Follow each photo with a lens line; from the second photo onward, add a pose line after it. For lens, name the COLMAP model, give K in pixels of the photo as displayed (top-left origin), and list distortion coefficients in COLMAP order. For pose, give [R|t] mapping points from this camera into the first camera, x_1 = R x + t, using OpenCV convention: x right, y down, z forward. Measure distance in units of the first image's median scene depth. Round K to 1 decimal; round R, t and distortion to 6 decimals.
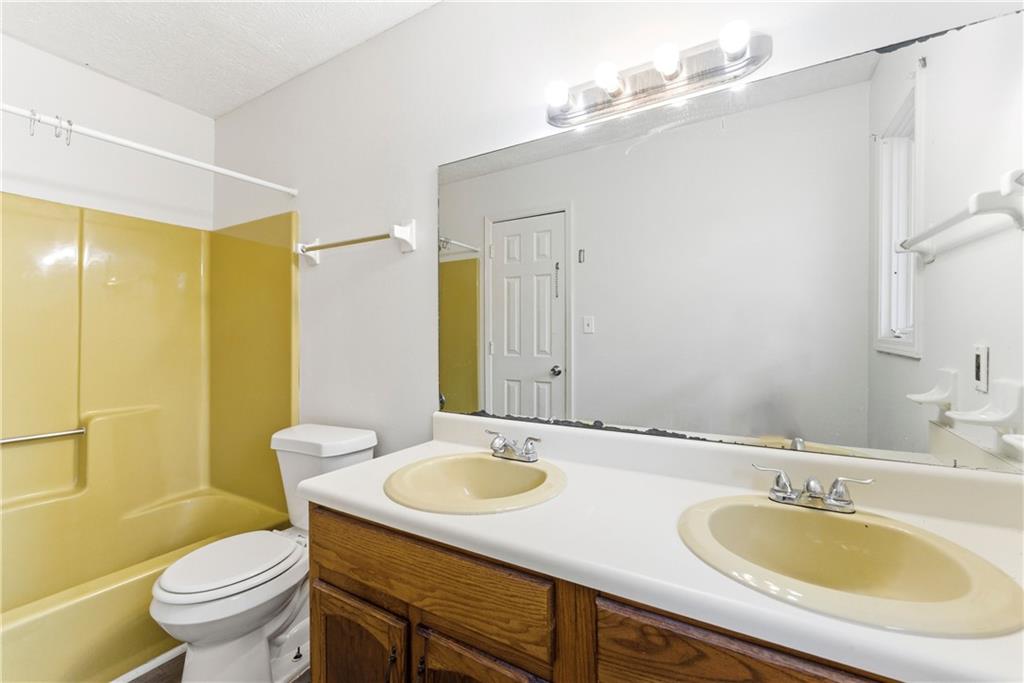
lens RADIAL K [[417.5, 0, 518.6], [0, 417.5, 346.1], [0, 0, 1]] dist [0.000690, -0.001362]
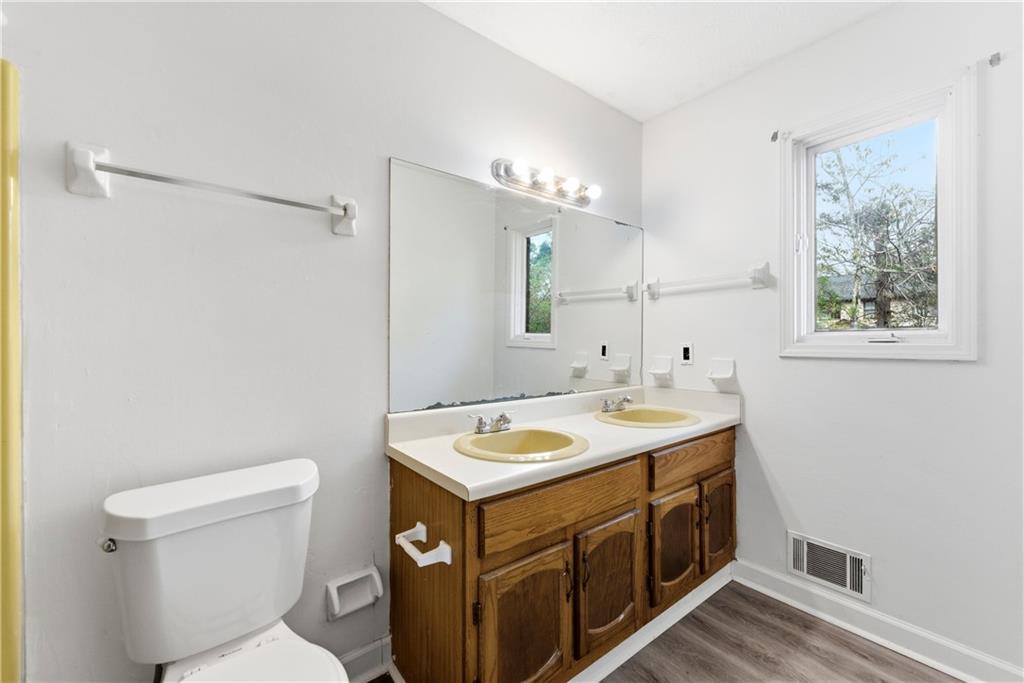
lens RADIAL K [[417.5, 0, 514.5], [0, 417.5, 345.0], [0, 0, 1]] dist [0.000690, -0.001362]
pose [[0.367194, -0.008356, 0.930107, -2.294662], [0.016459, 0.999861, 0.002485, 0.005403], [-0.929999, 0.014396, 0.367281, 0.912296]]
